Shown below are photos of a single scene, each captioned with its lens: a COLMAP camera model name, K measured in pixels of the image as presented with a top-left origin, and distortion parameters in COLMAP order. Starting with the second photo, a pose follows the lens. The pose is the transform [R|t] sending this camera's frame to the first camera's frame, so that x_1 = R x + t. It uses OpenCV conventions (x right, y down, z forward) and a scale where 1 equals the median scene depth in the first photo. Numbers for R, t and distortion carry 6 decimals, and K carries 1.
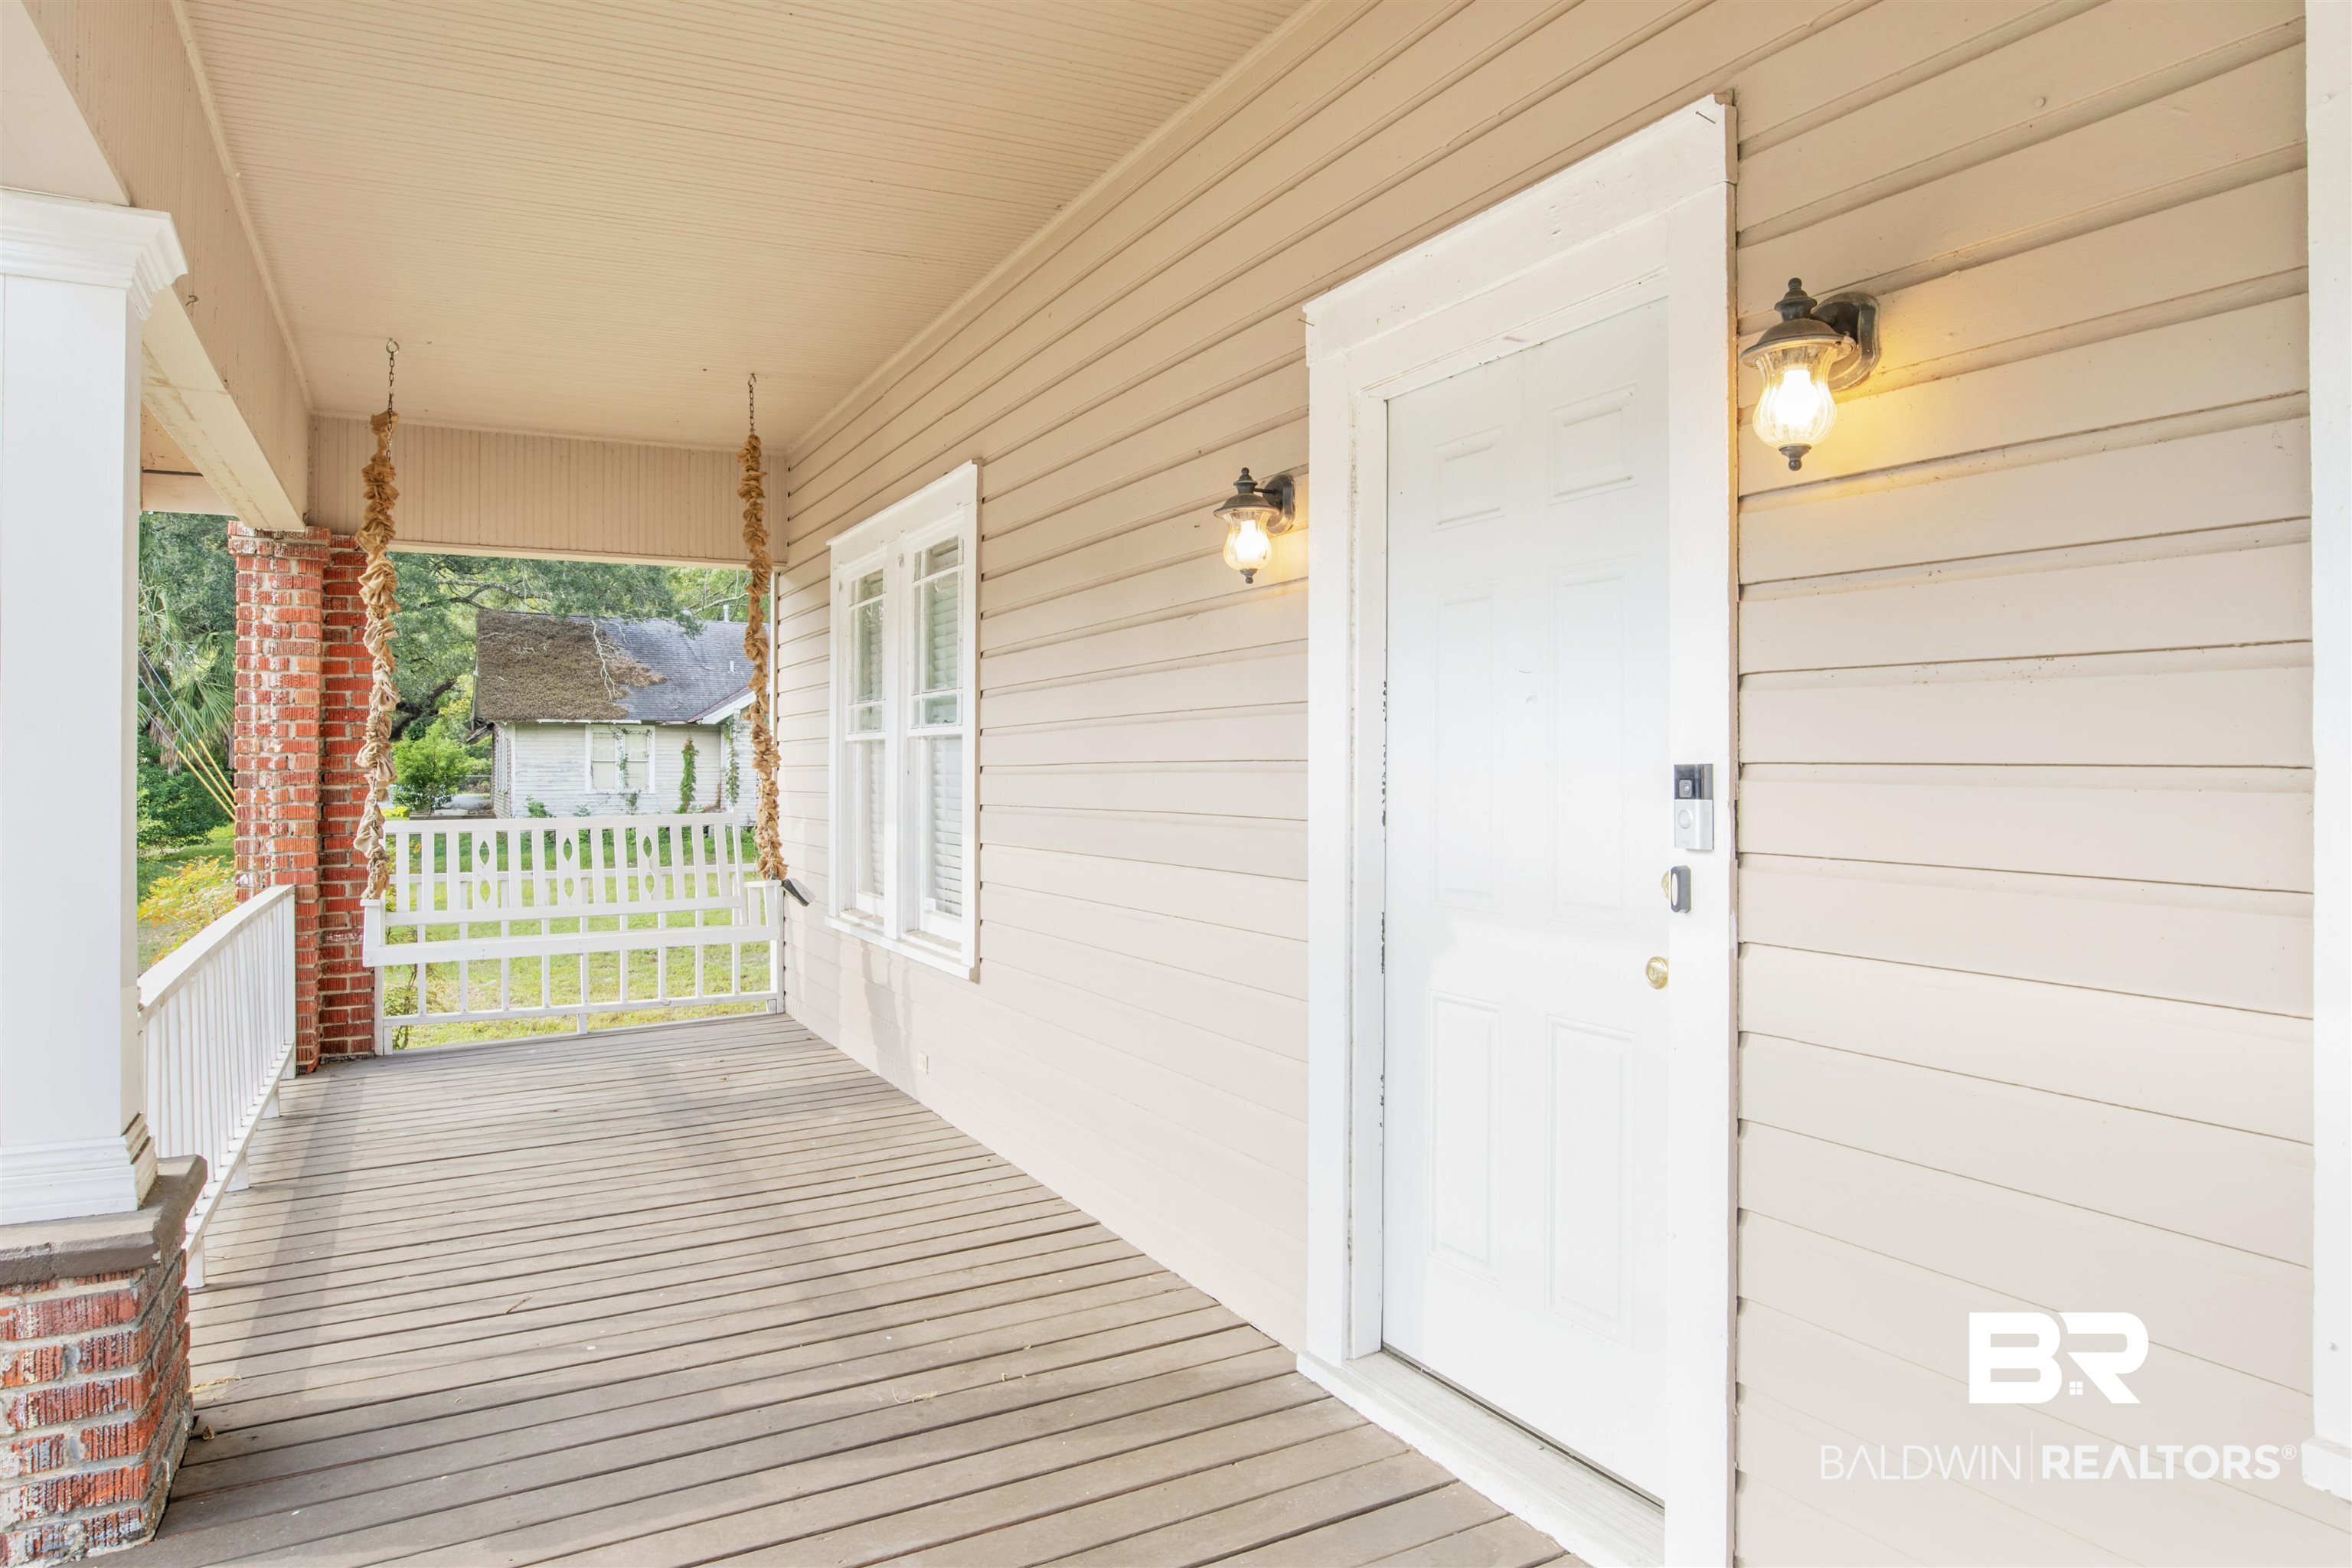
lens RADIAL K [[1516.1, 0, 1181.2], [0, 1516.1, 718.0], [0, 0, 1]] dist [-0.072739, -0.000856]
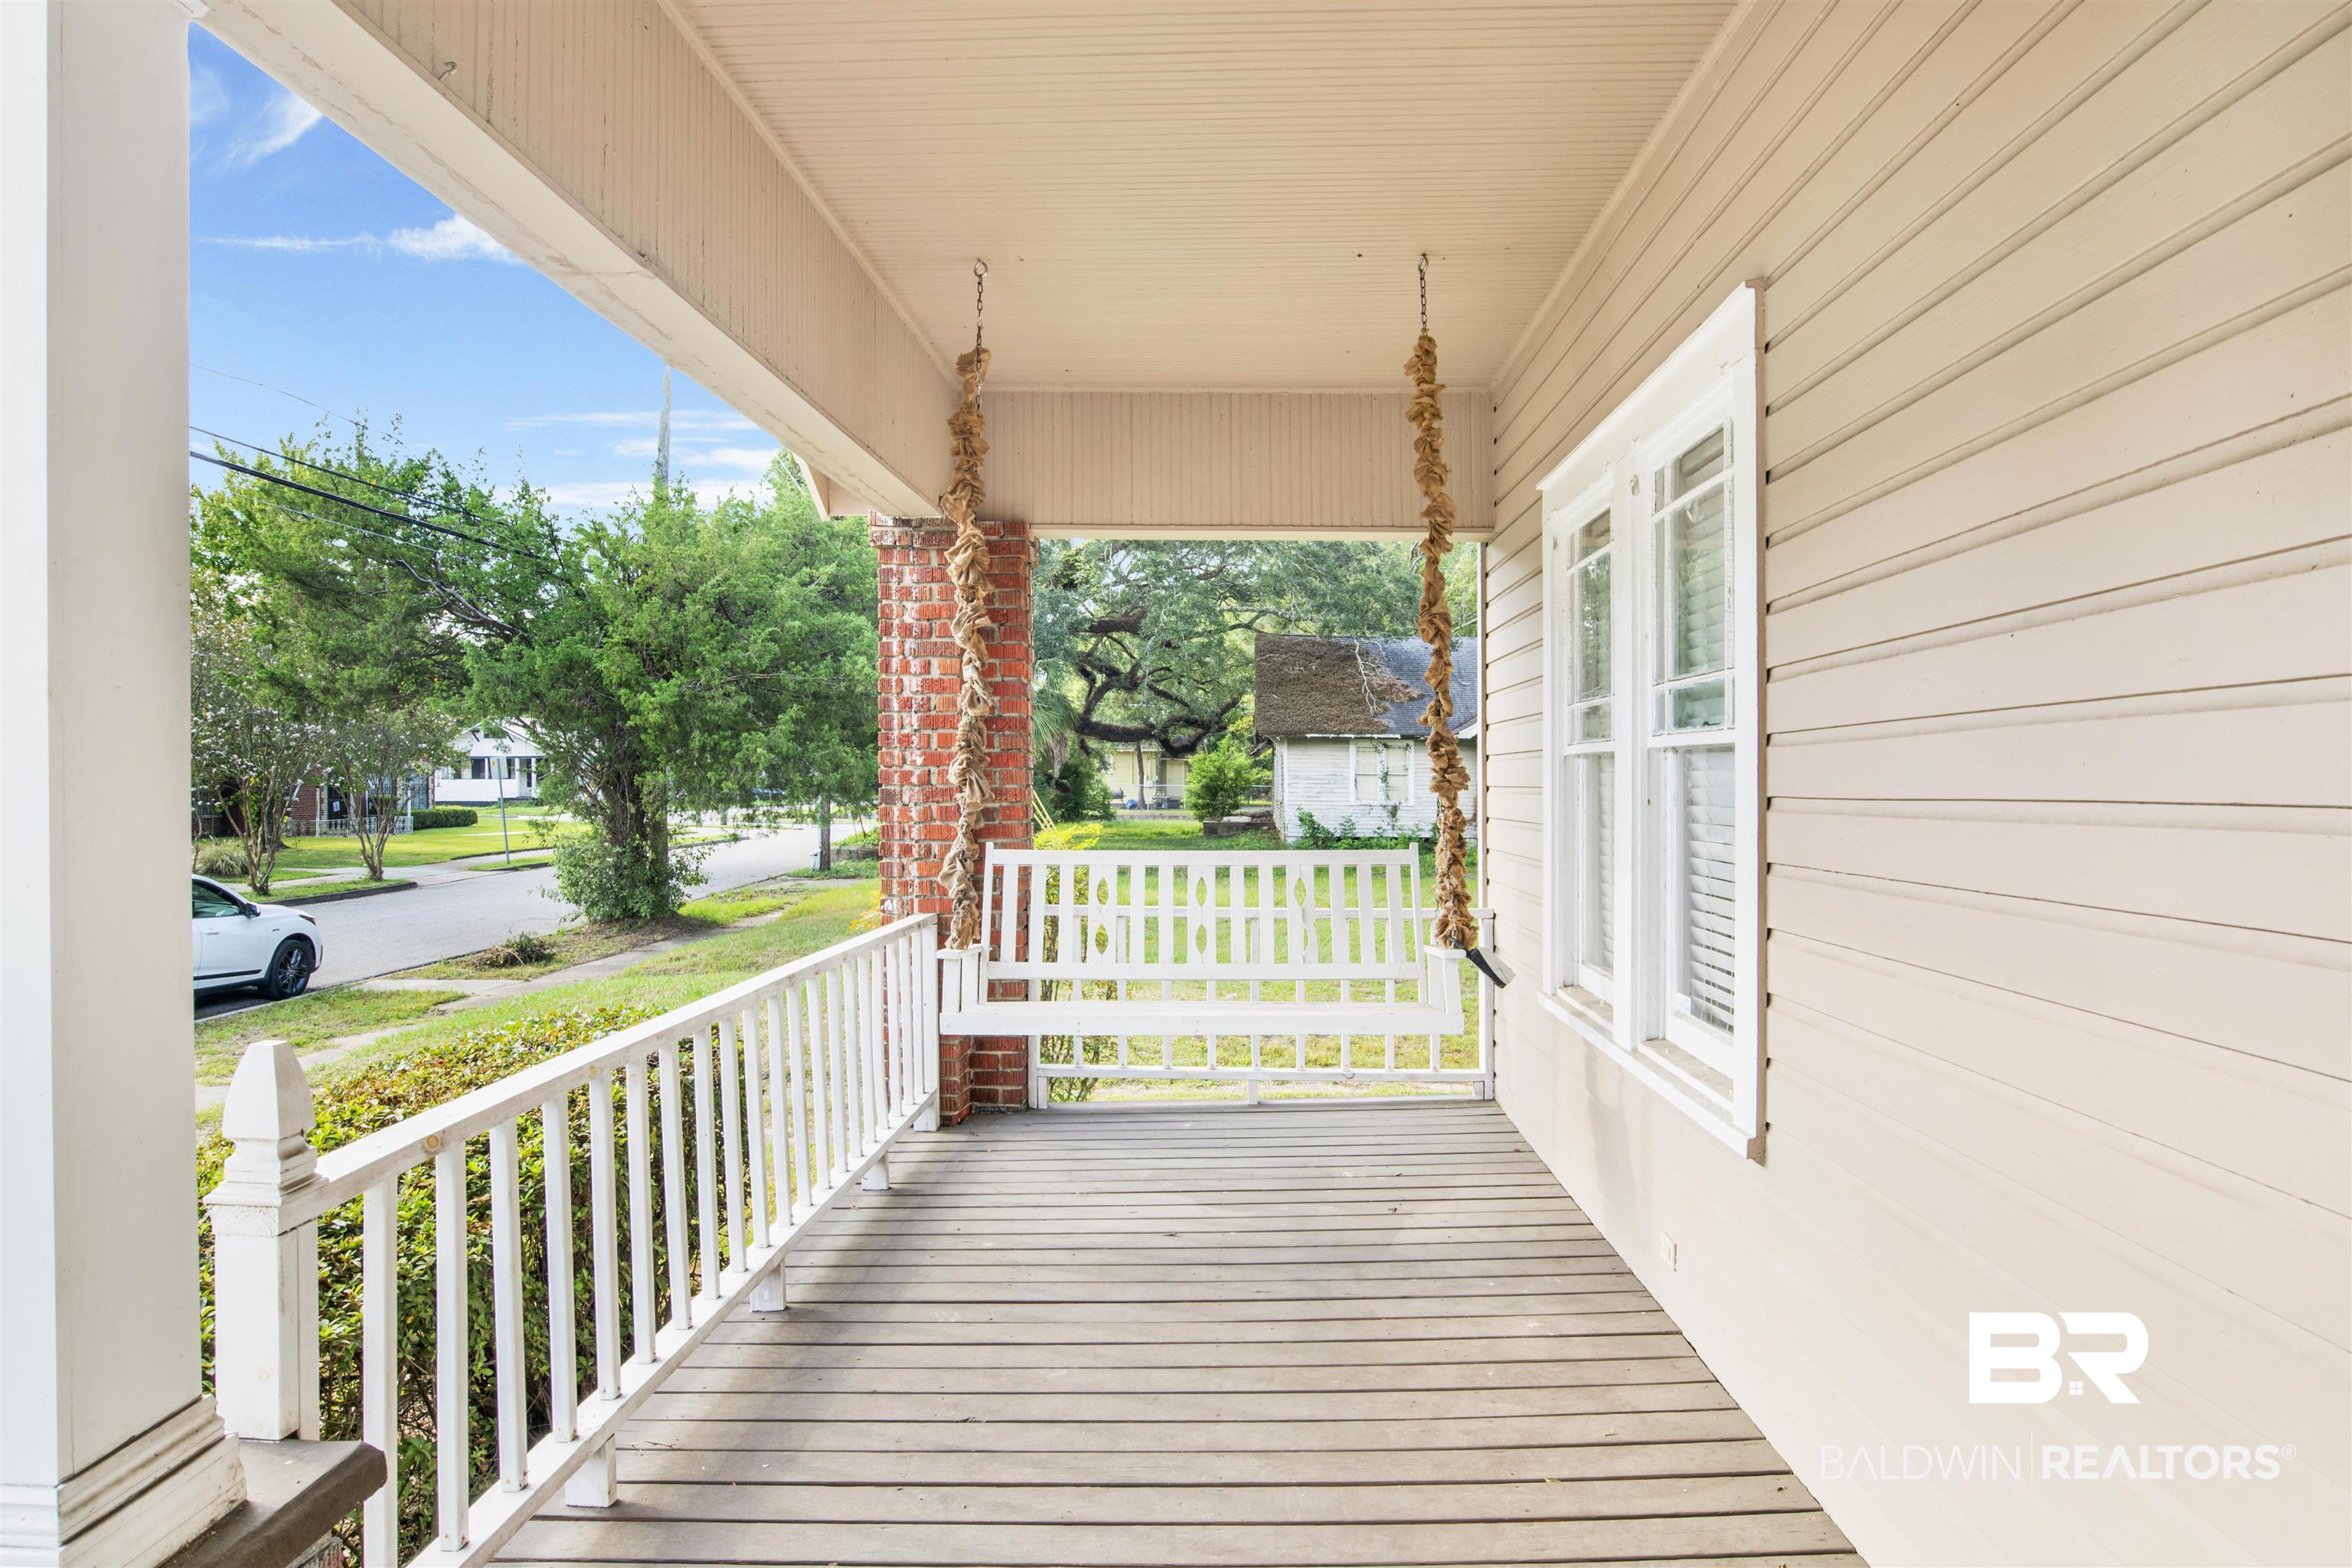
lens RADIAL K [[1470.3, 0, 1176.2], [0, 1470.3, 711.6], [0, 0, 1]] dist [-0.049854, -0.000069]
pose [[0.875646, -0.010400, -0.482842, -0.045042], [0.003346, 0.999875, -0.015468, 0.004917], [0.482942, 0.011929, 0.875571, 0.294679]]
